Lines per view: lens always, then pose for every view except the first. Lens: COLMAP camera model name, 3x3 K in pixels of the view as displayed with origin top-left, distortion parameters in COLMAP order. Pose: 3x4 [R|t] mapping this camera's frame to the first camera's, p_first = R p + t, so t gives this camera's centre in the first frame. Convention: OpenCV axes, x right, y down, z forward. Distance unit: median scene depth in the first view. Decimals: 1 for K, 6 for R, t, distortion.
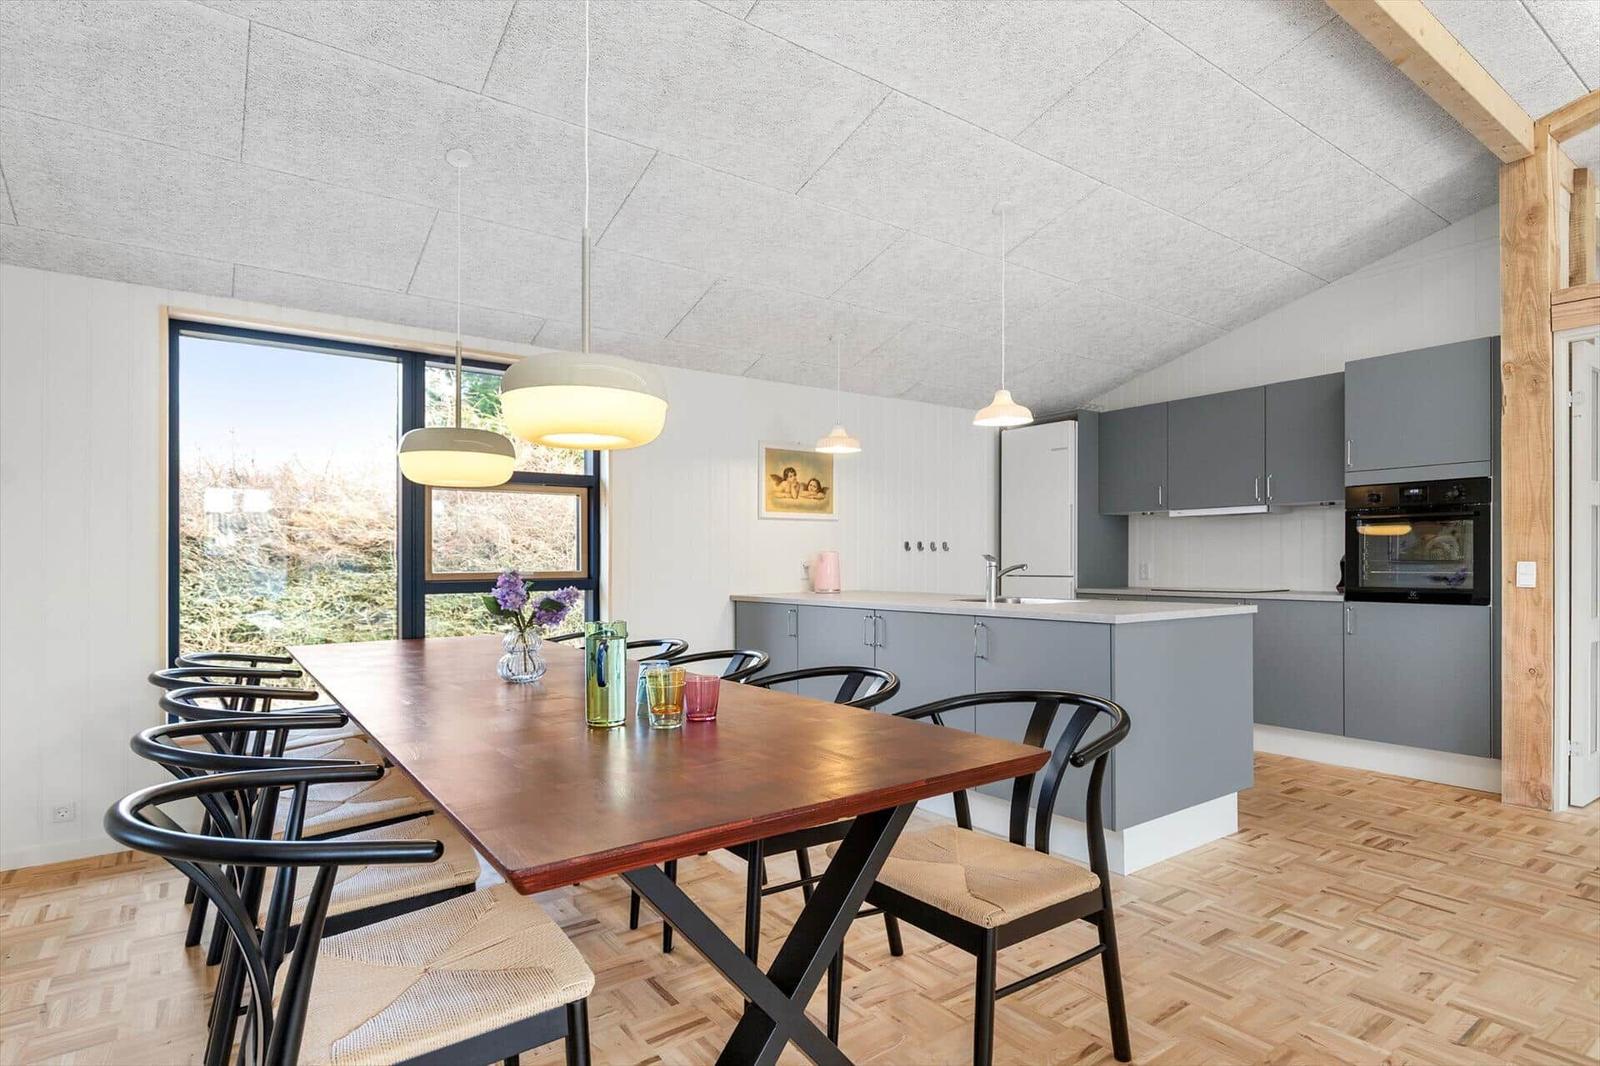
lens RADIAL K [[828.0, 0, 830.9], [0, 828.0, 561.4], [0, 0, 1]] dist [-0.002926, -0.001171]
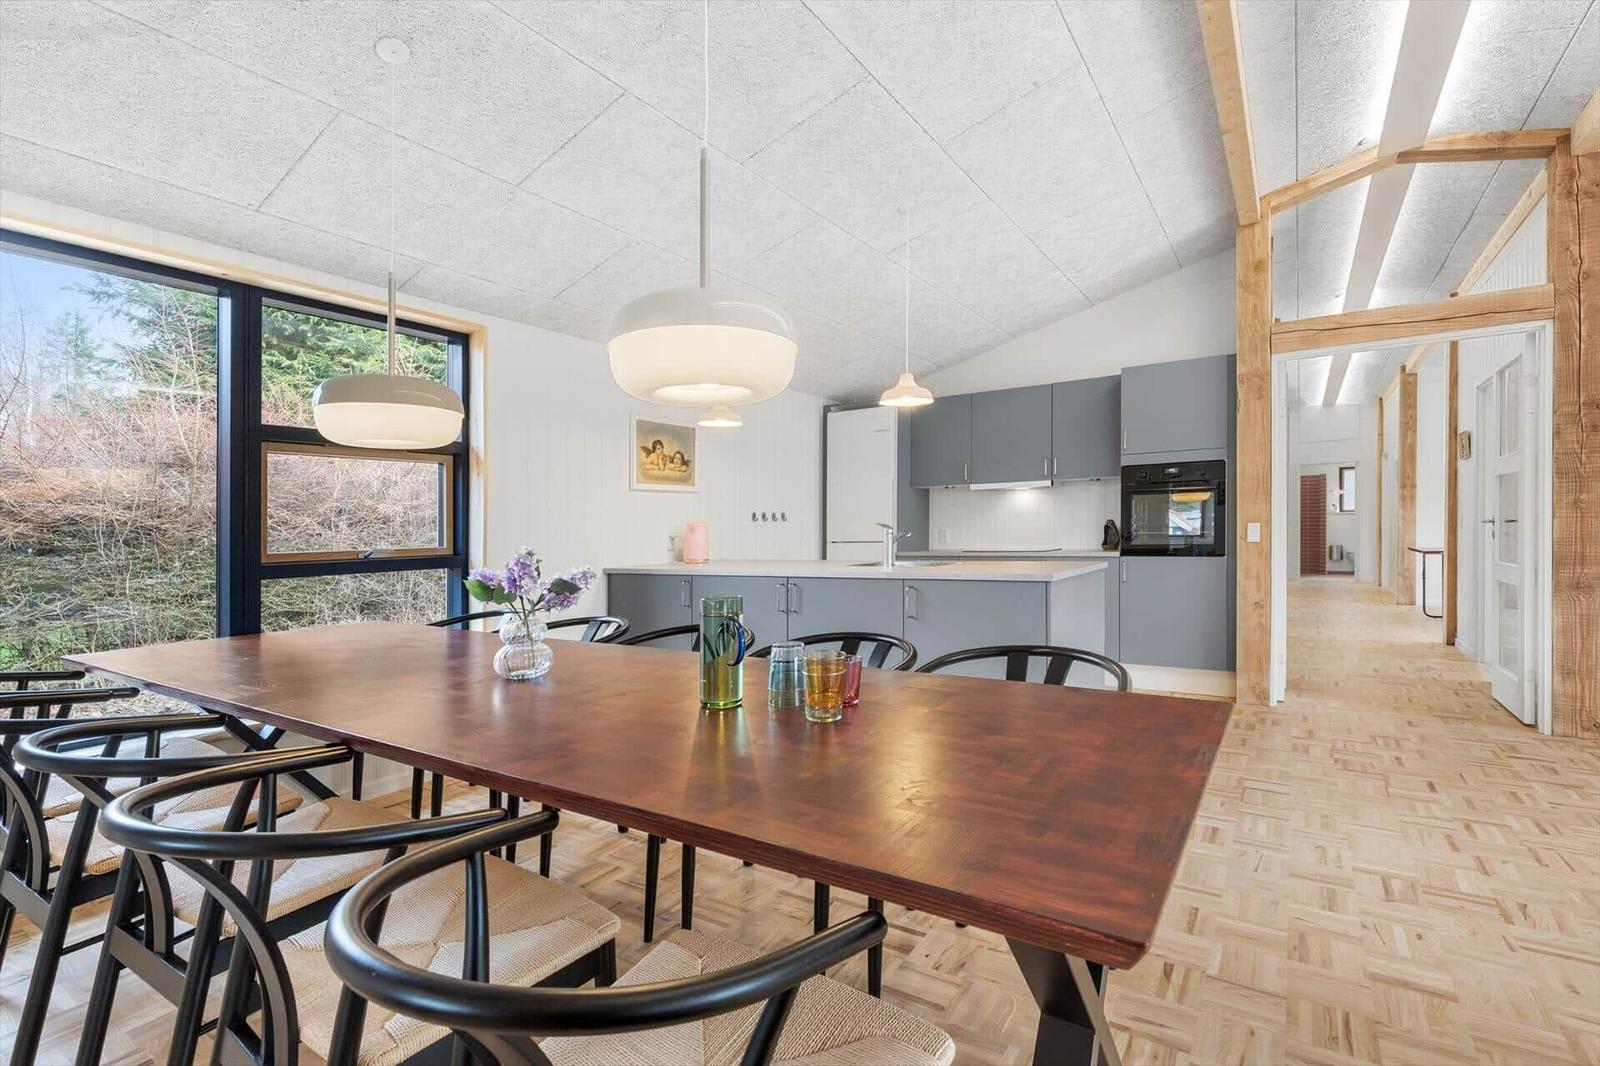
lens RADIAL K [[731.9, 0, 829.1], [0, 731.9, 527.1], [0, 0, 1]] dist [0.002100, 0.000253]
pose [[0.936958, -0.014980, 0.349120, -0.212367], [0.016764, 0.999857, -0.002088, -0.002035], [-0.349039, 0.007809, 0.937076, 0.115105]]
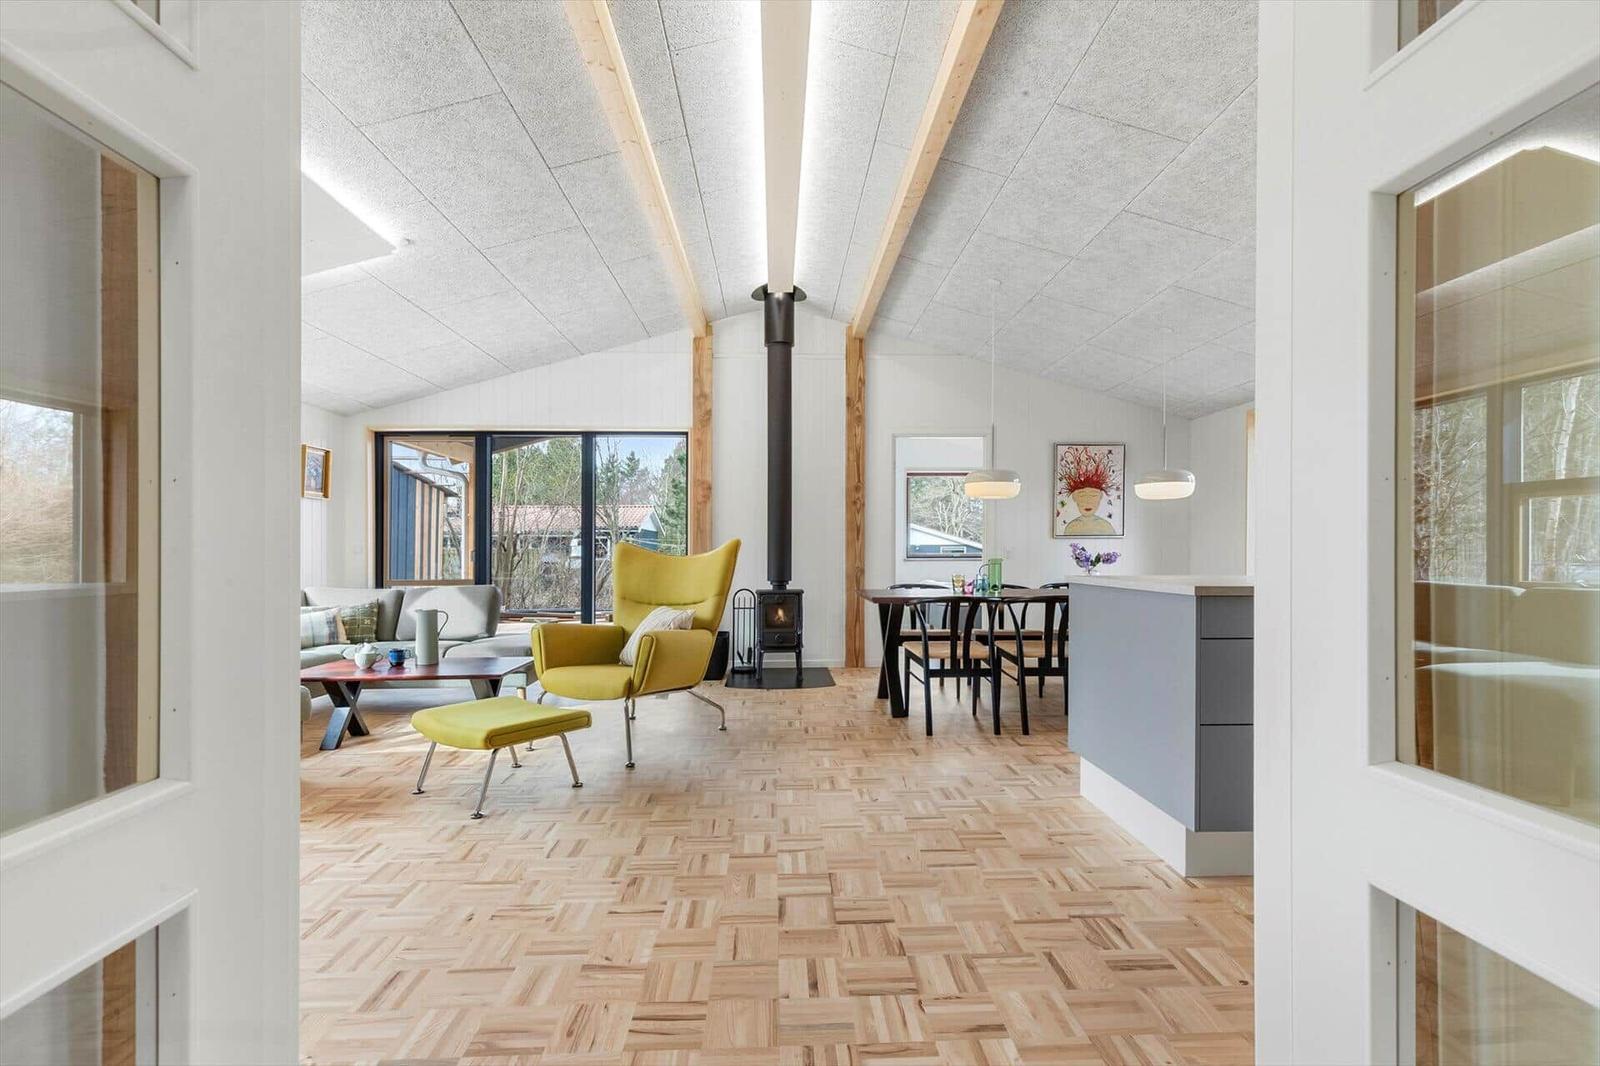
lens RADIAL K [[743.2, 0, 793.6], [0, 743.2, 561.6], [0, 0, 1]] dist [0.001314, -0.000118]
pose [[-0.579387, 0.011593, -0.814970, 1.125641], [0.001620, 0.999913, 0.013072, 0.012128], [0.815051, 0.006254, -0.579356, 0.968065]]
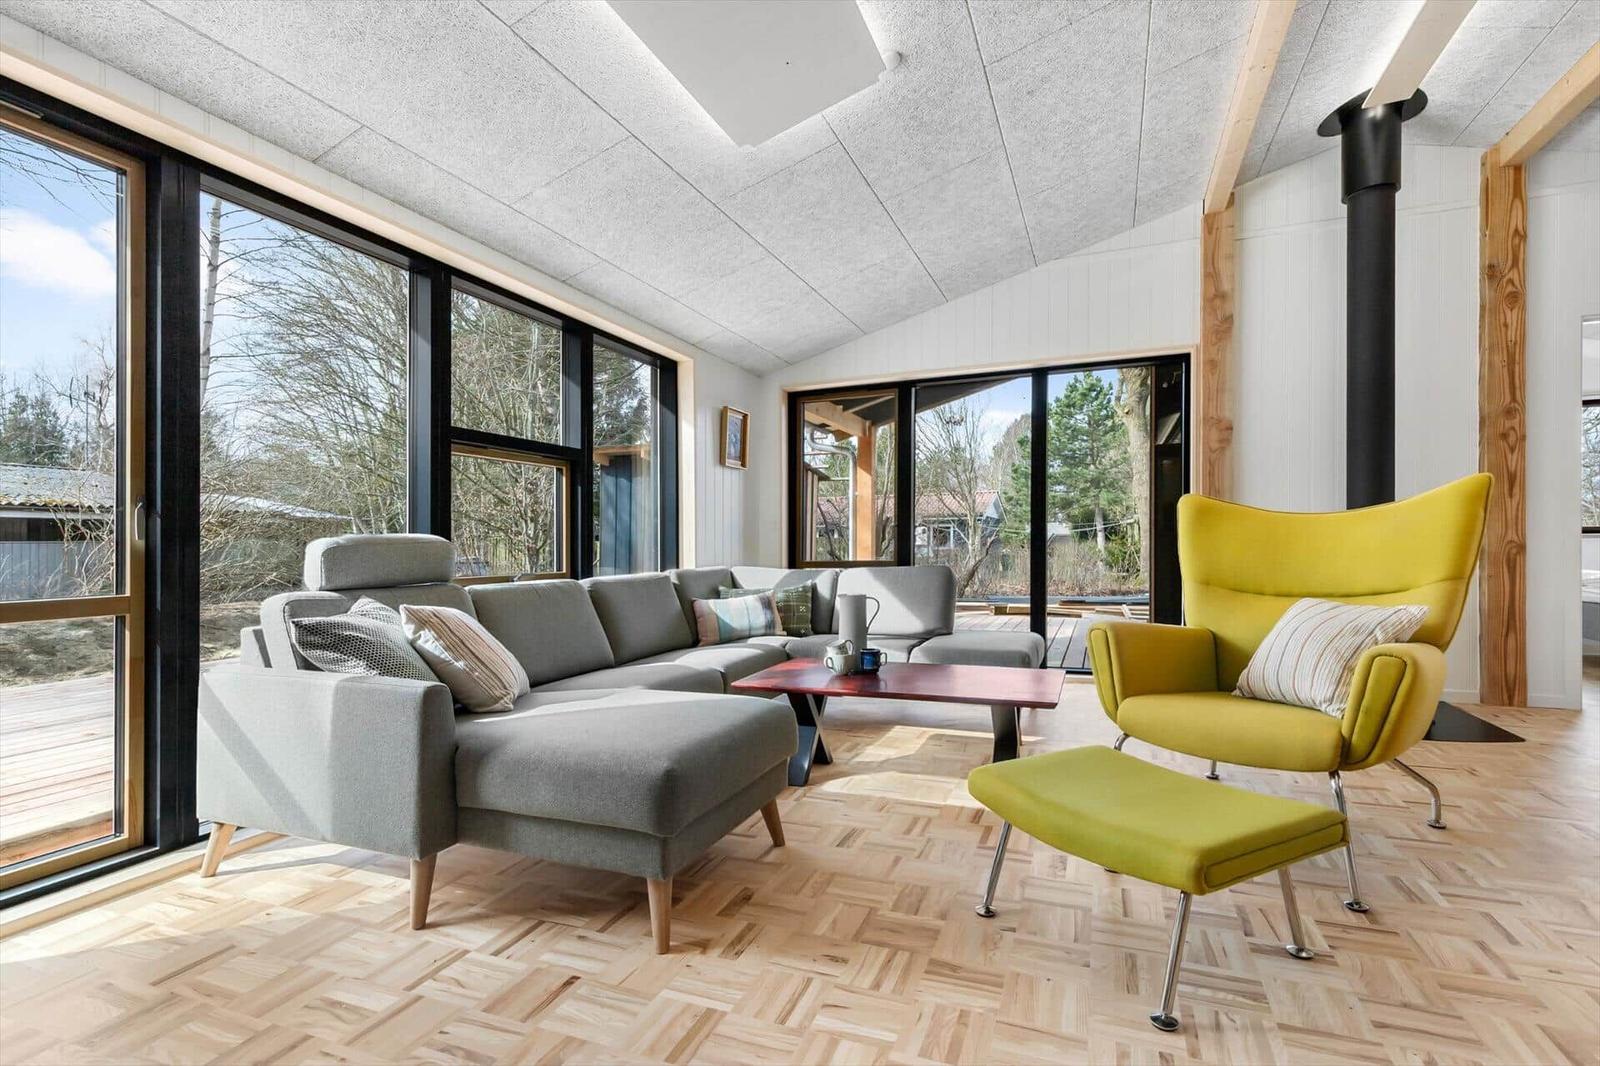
lens RADIAL K [[736.4, 0, 799.7], [0, 736.4, 547.4], [0, 0, 1]] dist [0.007067, 0.000452]
pose [[-0.857553, 0.009159, -0.514314, 1.035703], [0.009158, 0.999955, 0.002538, 0.044620], [0.514314, -0.002534, -0.857598, 0.477195]]
